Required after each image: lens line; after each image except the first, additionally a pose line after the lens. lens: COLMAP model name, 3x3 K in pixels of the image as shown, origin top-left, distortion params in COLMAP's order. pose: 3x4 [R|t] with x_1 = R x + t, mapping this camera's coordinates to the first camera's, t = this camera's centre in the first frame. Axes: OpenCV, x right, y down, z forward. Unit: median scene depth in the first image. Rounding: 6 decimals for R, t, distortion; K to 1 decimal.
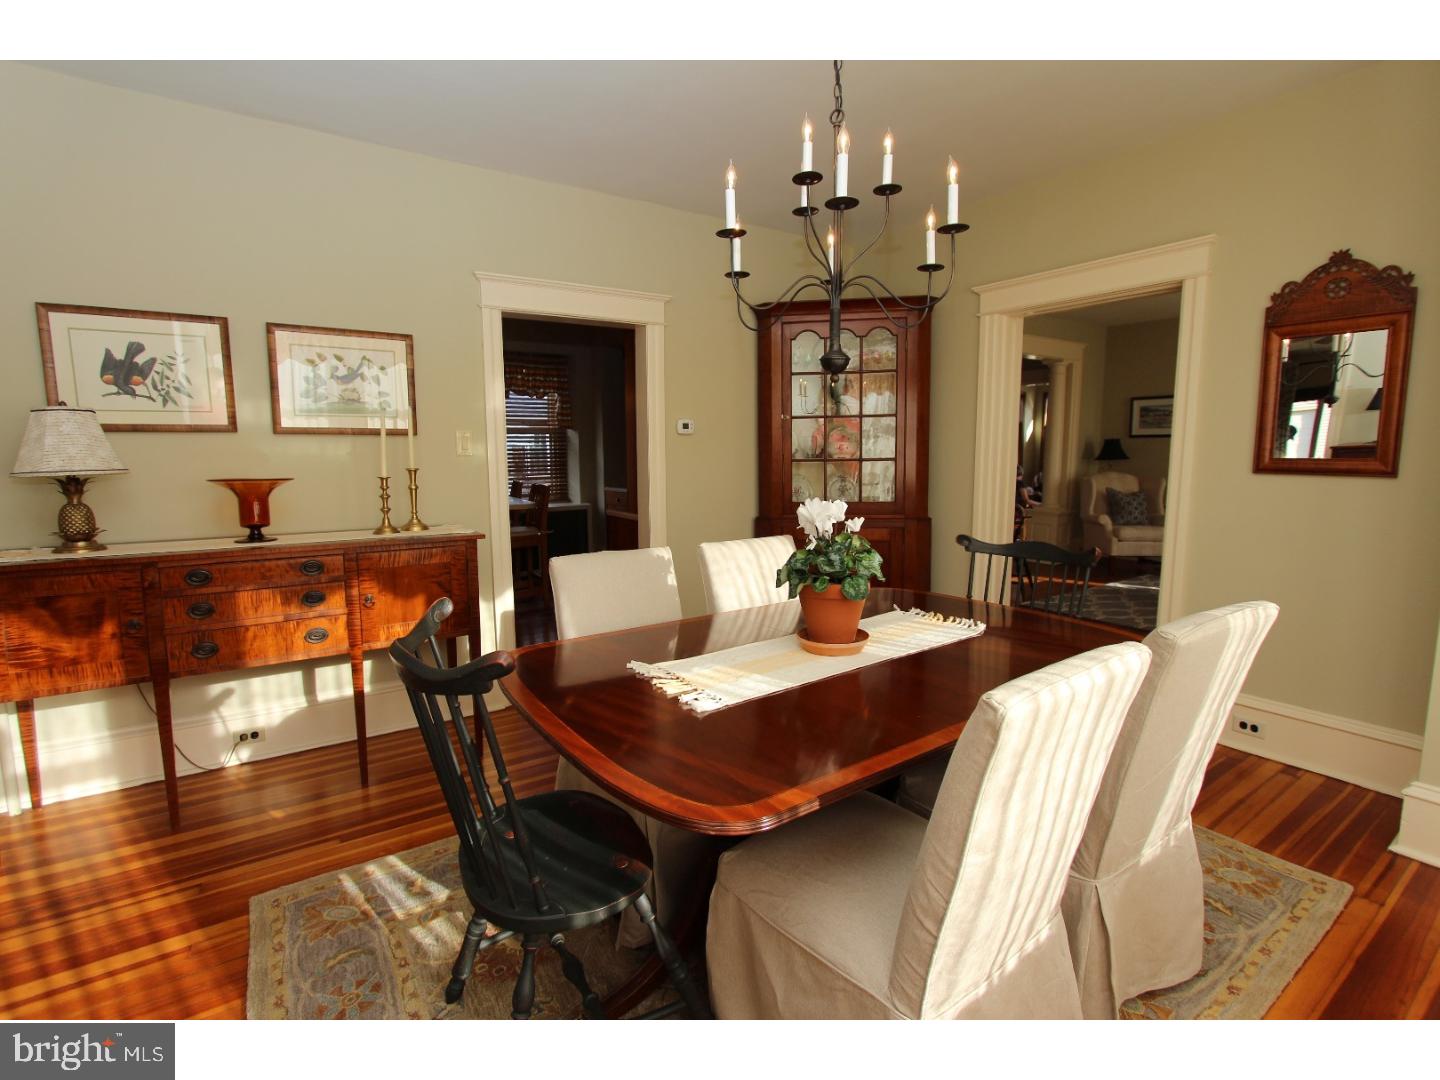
lens RADIAL K [[667.0, 0, 716.5], [0, 667.0, 524.9], [0, 0, 1]] dist [-0.009194, -0.000660]
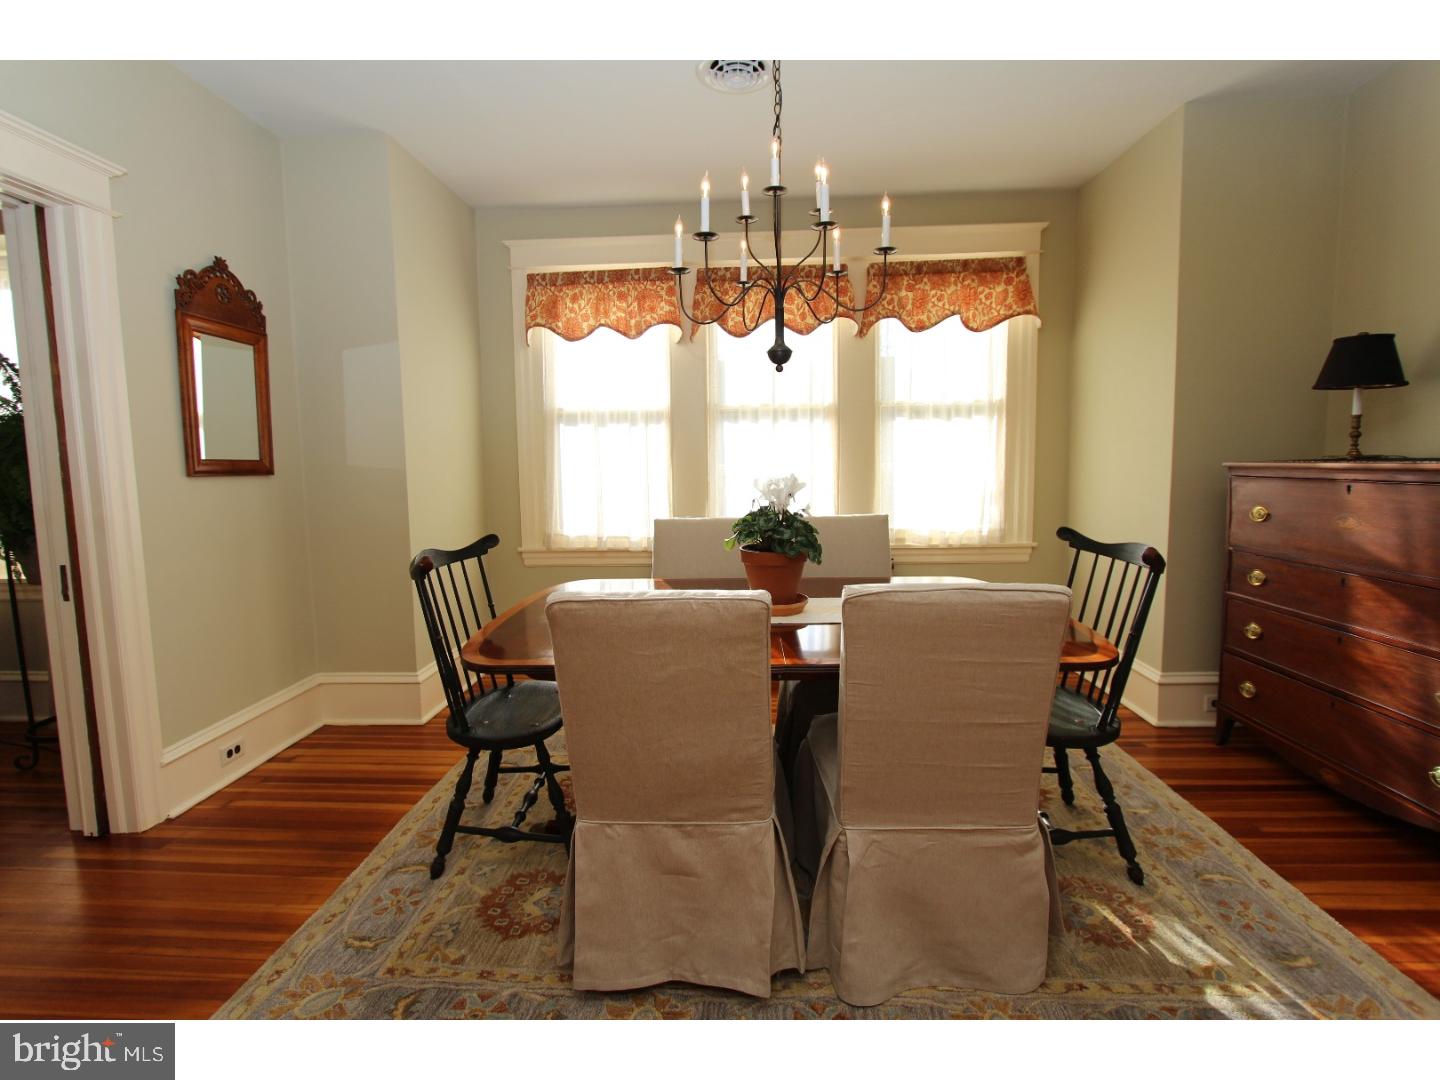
lens RADIAL K [[667.0, 0, 716.5], [0, 667.0, 524.9], [0, 0, 1]] dist [-0.009194, -0.000660]
pose [[-0.799873, -0.033269, 0.599246, -0.274118], [0.092448, 0.979716, 0.177791, -0.104854], [-0.593006, 0.197610, -0.780573, 1.263397]]
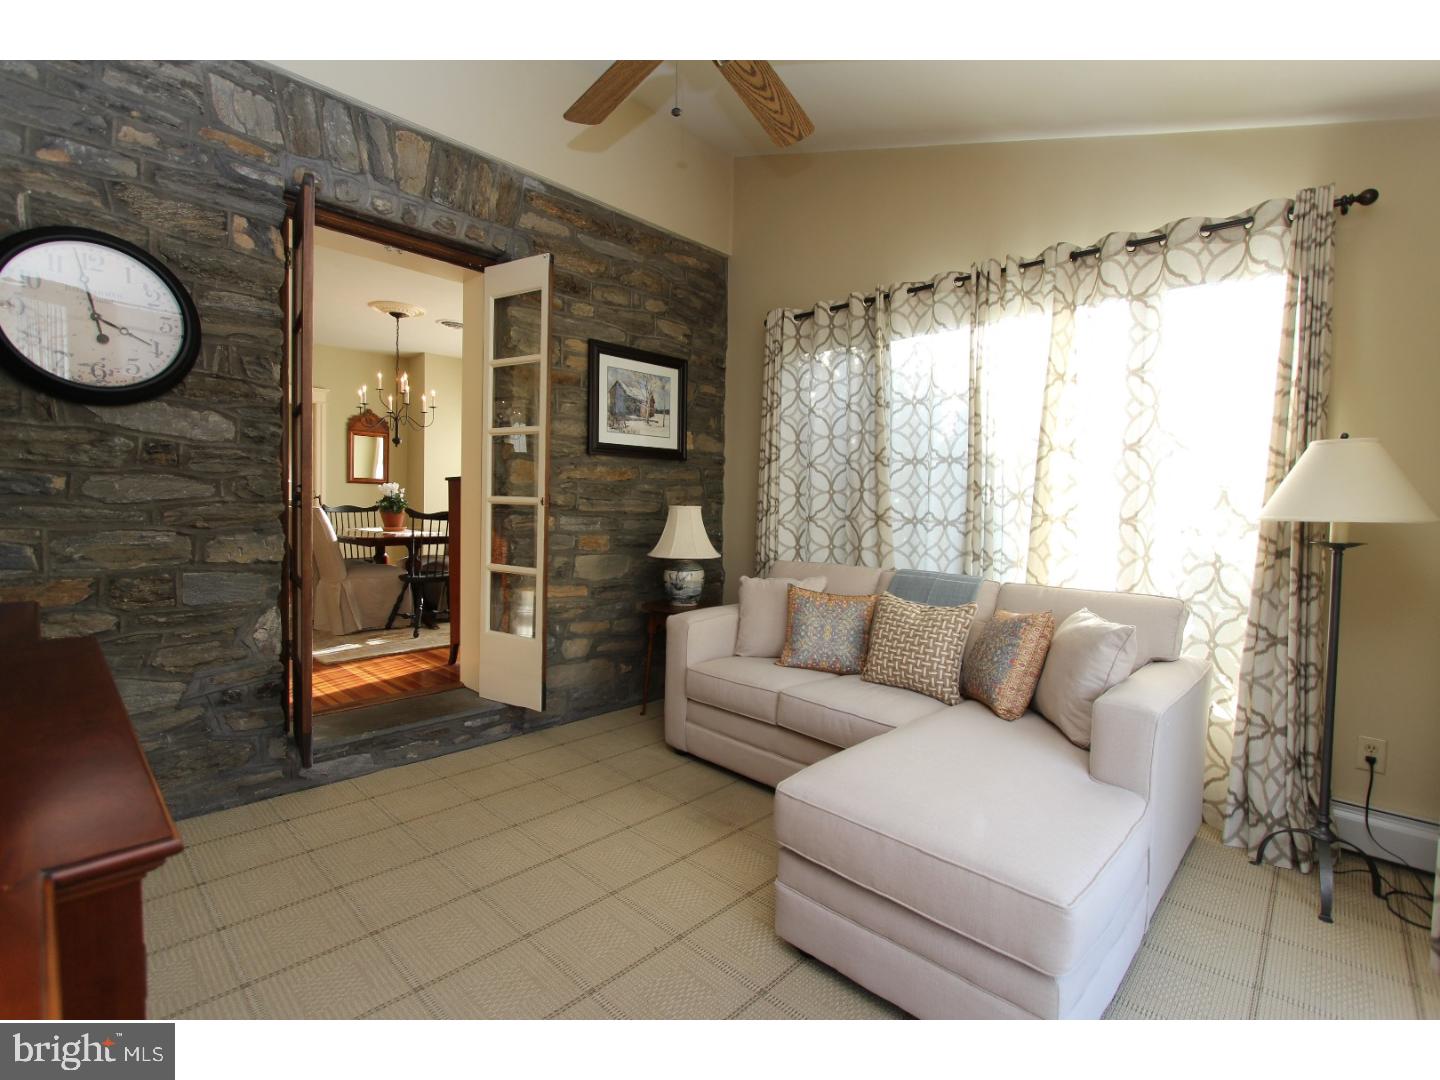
lens RADIAL K [[667.0, 0, 716.5], [0, 667.0, 524.9], [0, 0, 1]] dist [-0.009194, -0.000660]
pose [[-0.203815, -0.033605, 0.978432, -2.044125], [0.099798, 0.993491, 0.054911, 0.086614], [-0.973909, 0.108838, -0.199135, 0.126396]]
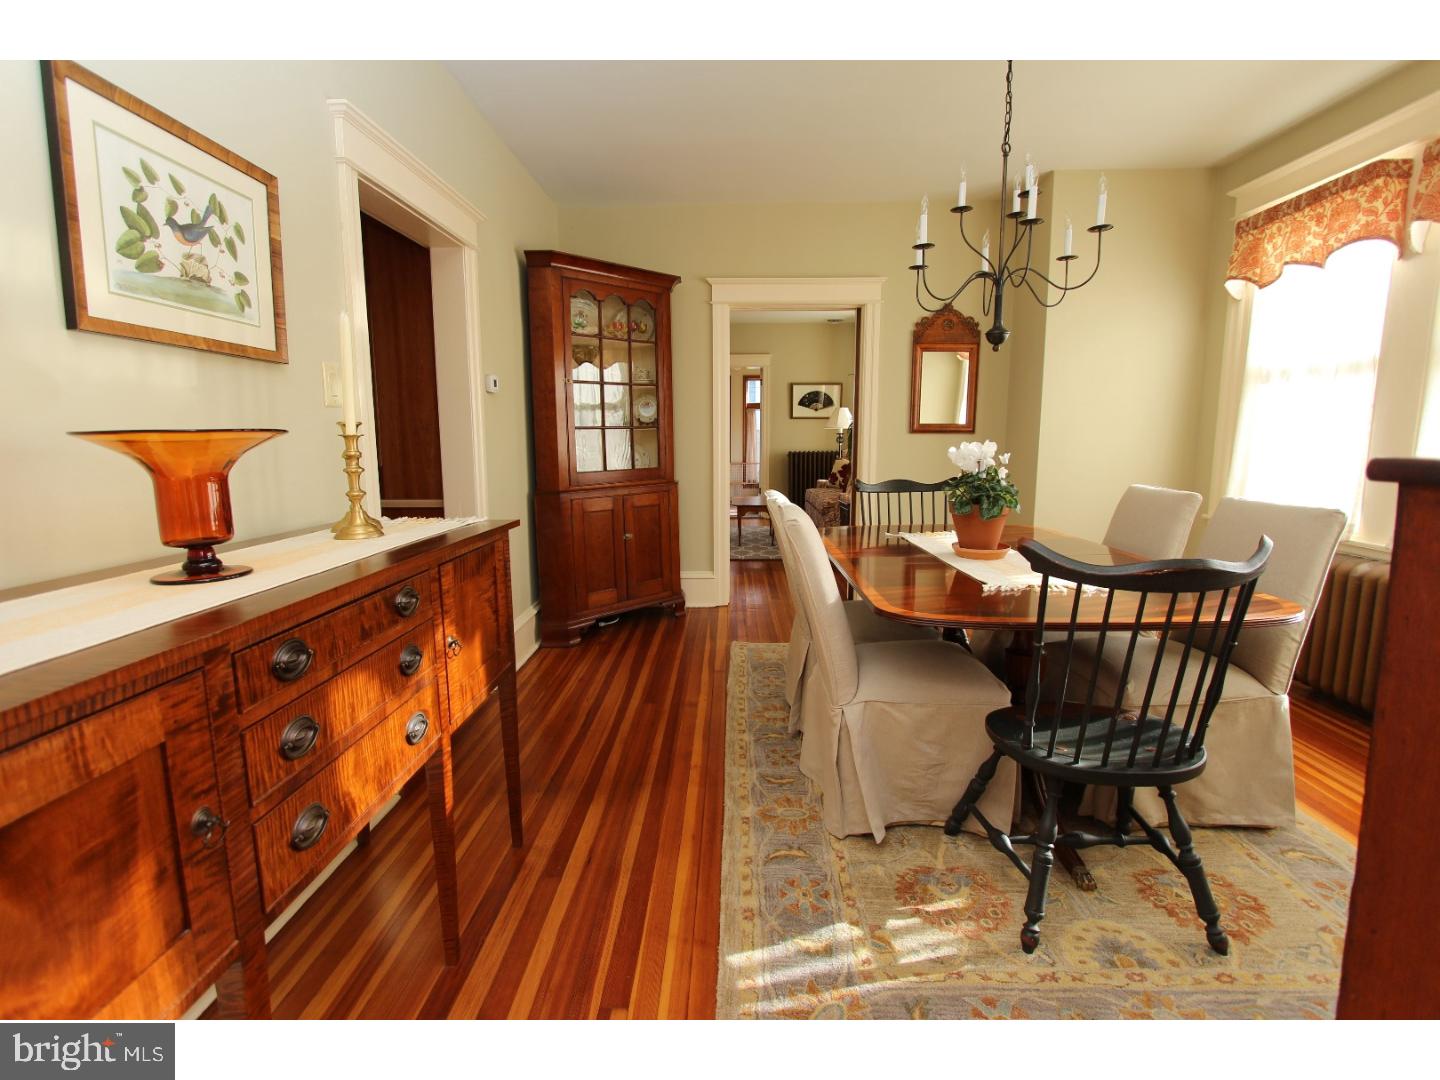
lens RADIAL K [[667.0, 0, 716.5], [0, 667.0, 524.9], [0, 0, 1]] dist [-0.009194, -0.000660]
pose [[0.581916, -0.106094, 0.806299, -0.778373], [0.095461, 0.993511, 0.061831, -0.003731], [-0.807627, 0.040990, 0.588268, 0.440564]]
